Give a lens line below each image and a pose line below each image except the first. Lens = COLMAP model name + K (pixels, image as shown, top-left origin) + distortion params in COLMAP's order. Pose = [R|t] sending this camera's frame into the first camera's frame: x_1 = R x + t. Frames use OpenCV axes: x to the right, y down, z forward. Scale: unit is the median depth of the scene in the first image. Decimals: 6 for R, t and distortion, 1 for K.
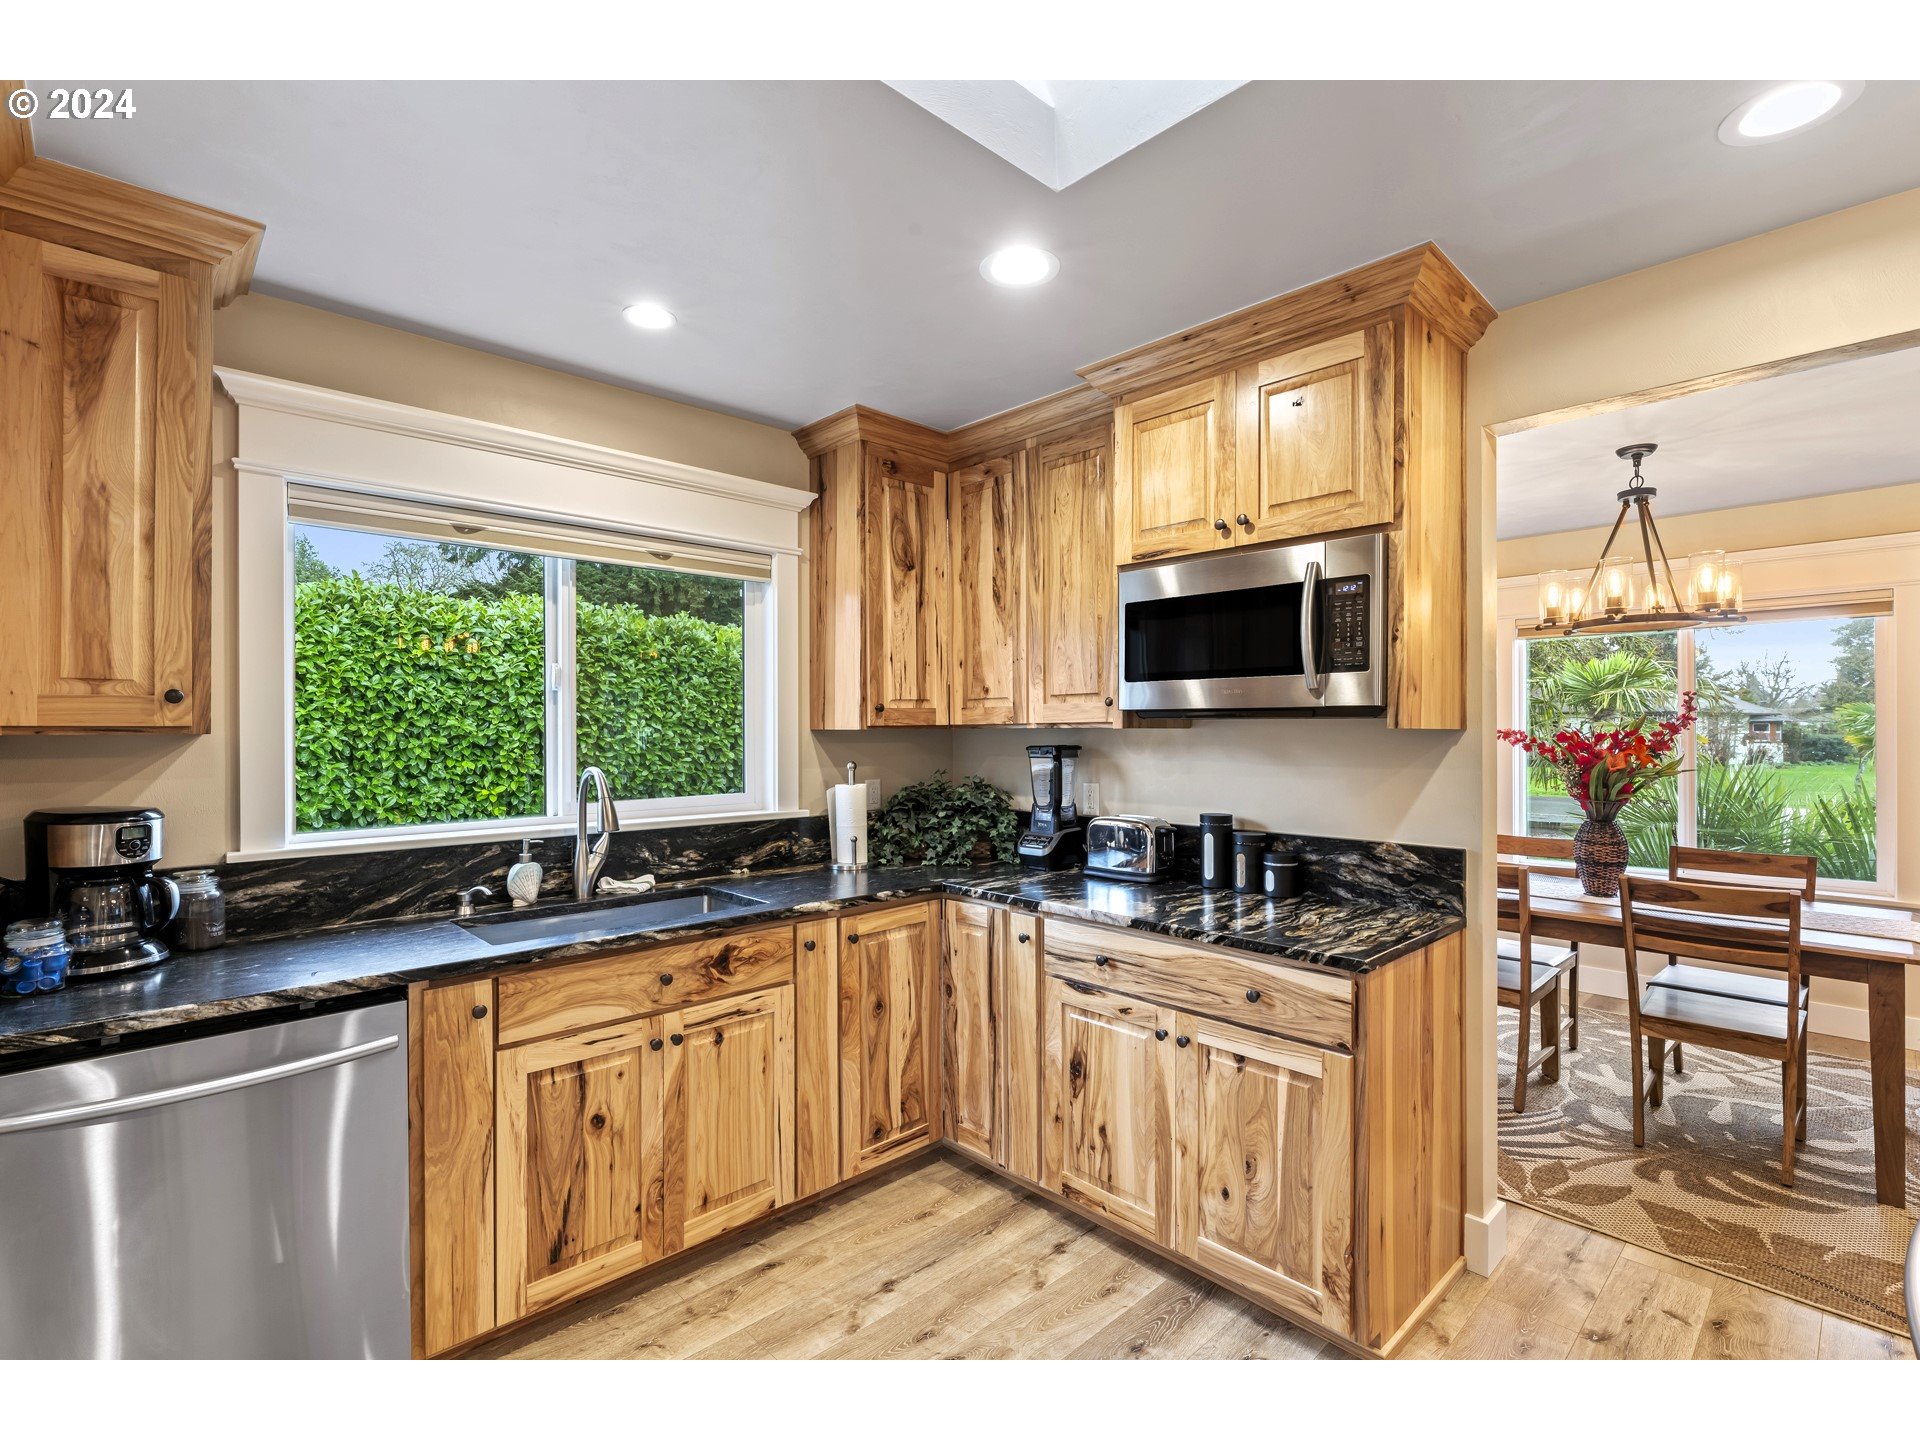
lens RADIAL K [[898.6, 0, 962.3], [0, 898.6, 724.0], [0, 0, 1]] dist [-0.005709, 0.000167]
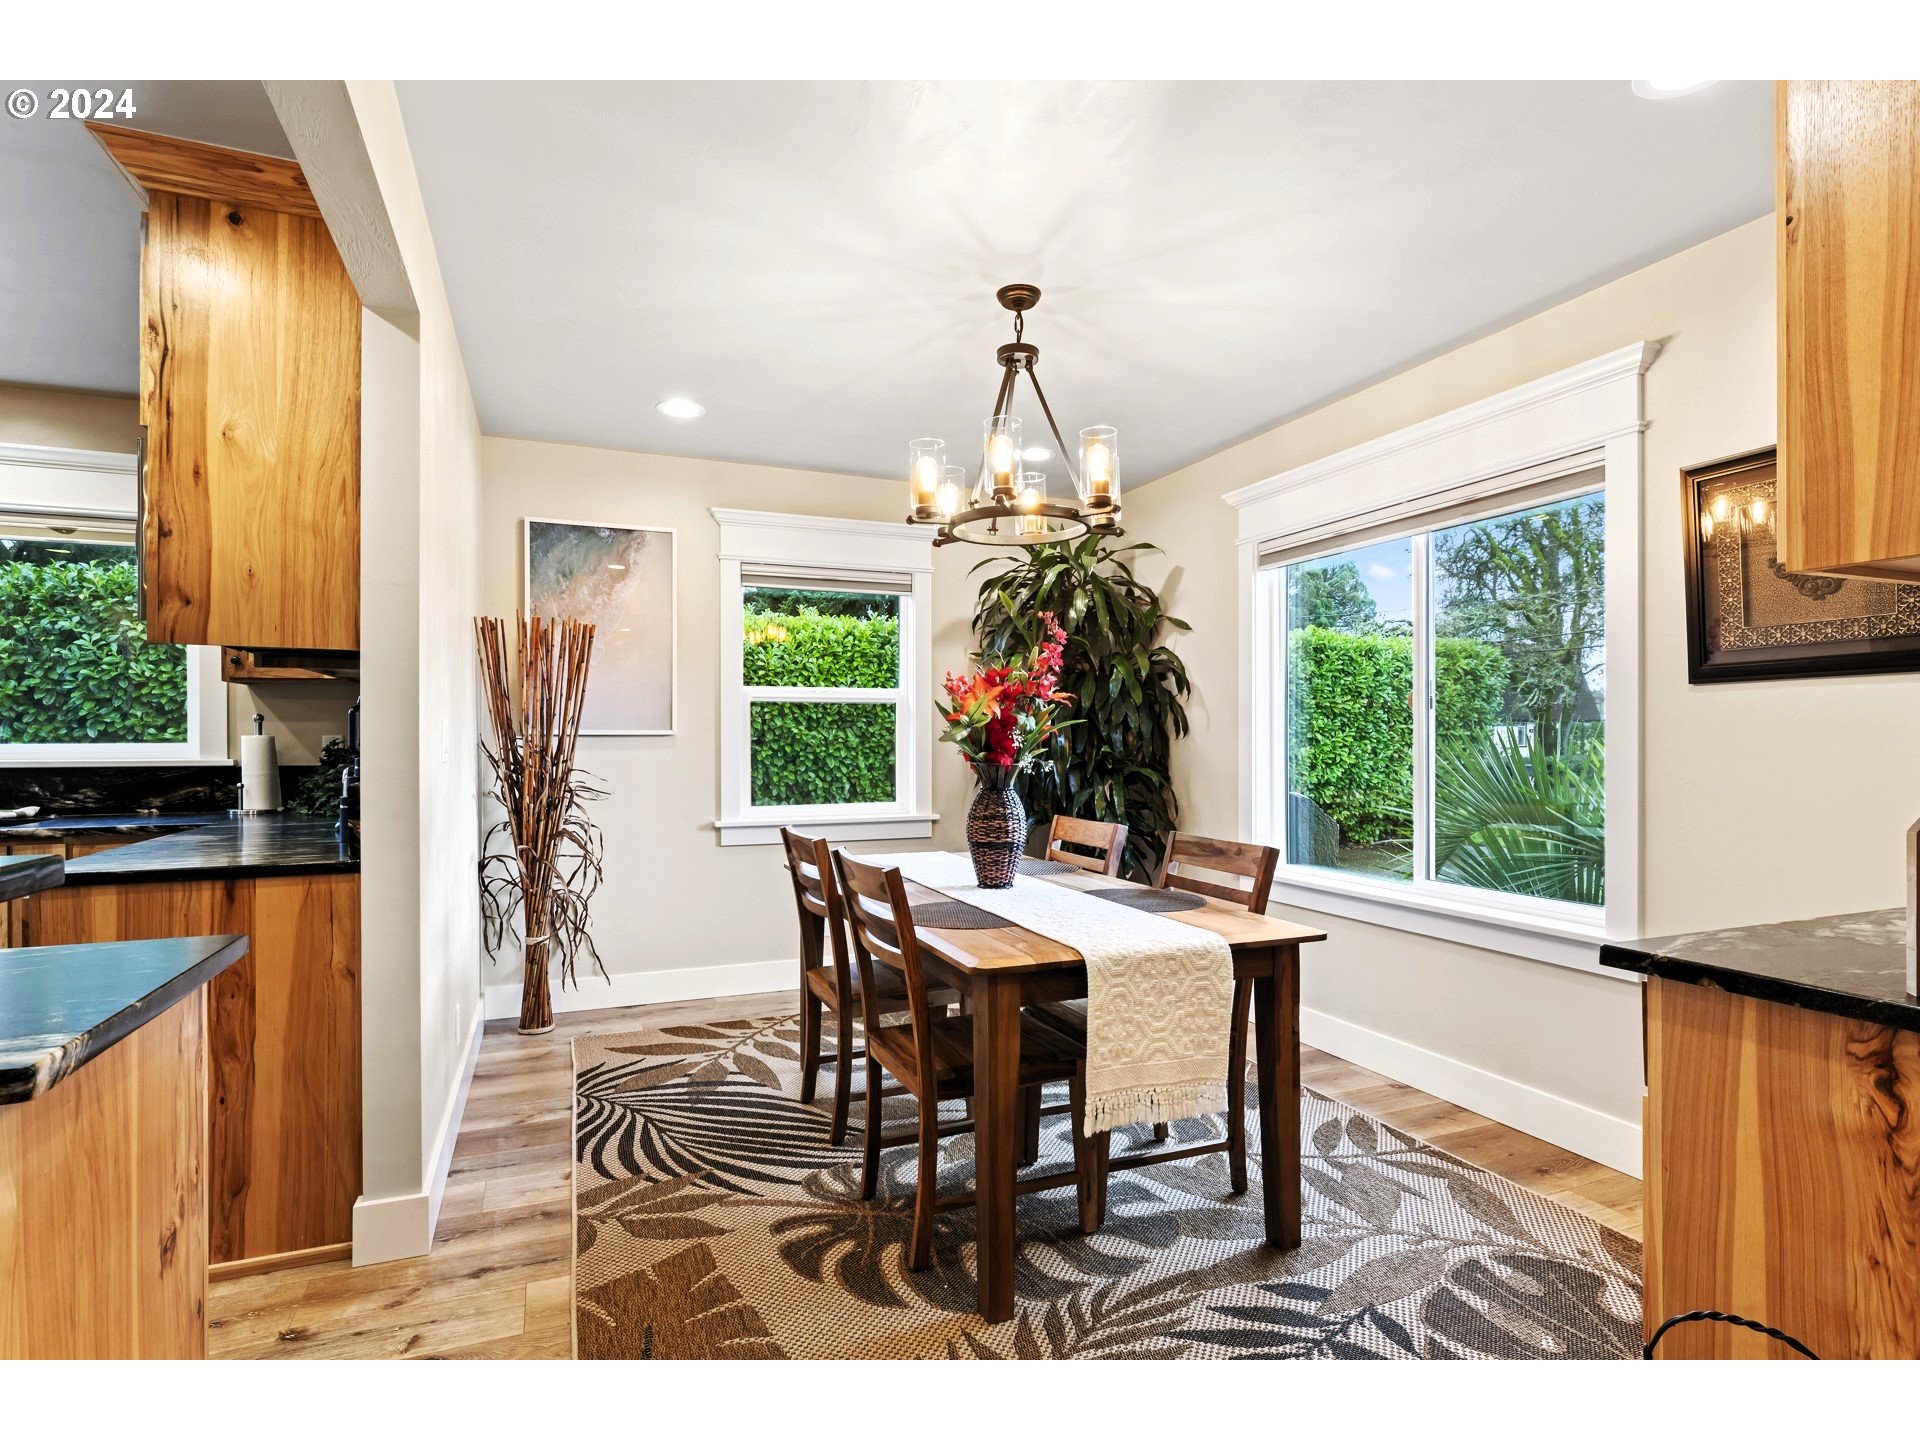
lens RADIAL K [[983.1, 0, 958.9], [0, 983.1, 729.8], [0, 0, 1]] dist [-0.001519, -0.000021]
pose [[0.931240, -0.005642, -0.364364, 1.152489], [0.002079, 0.999946, -0.010170, 0.080473], [0.364402, 0.008714, 0.931201, 0.245752]]
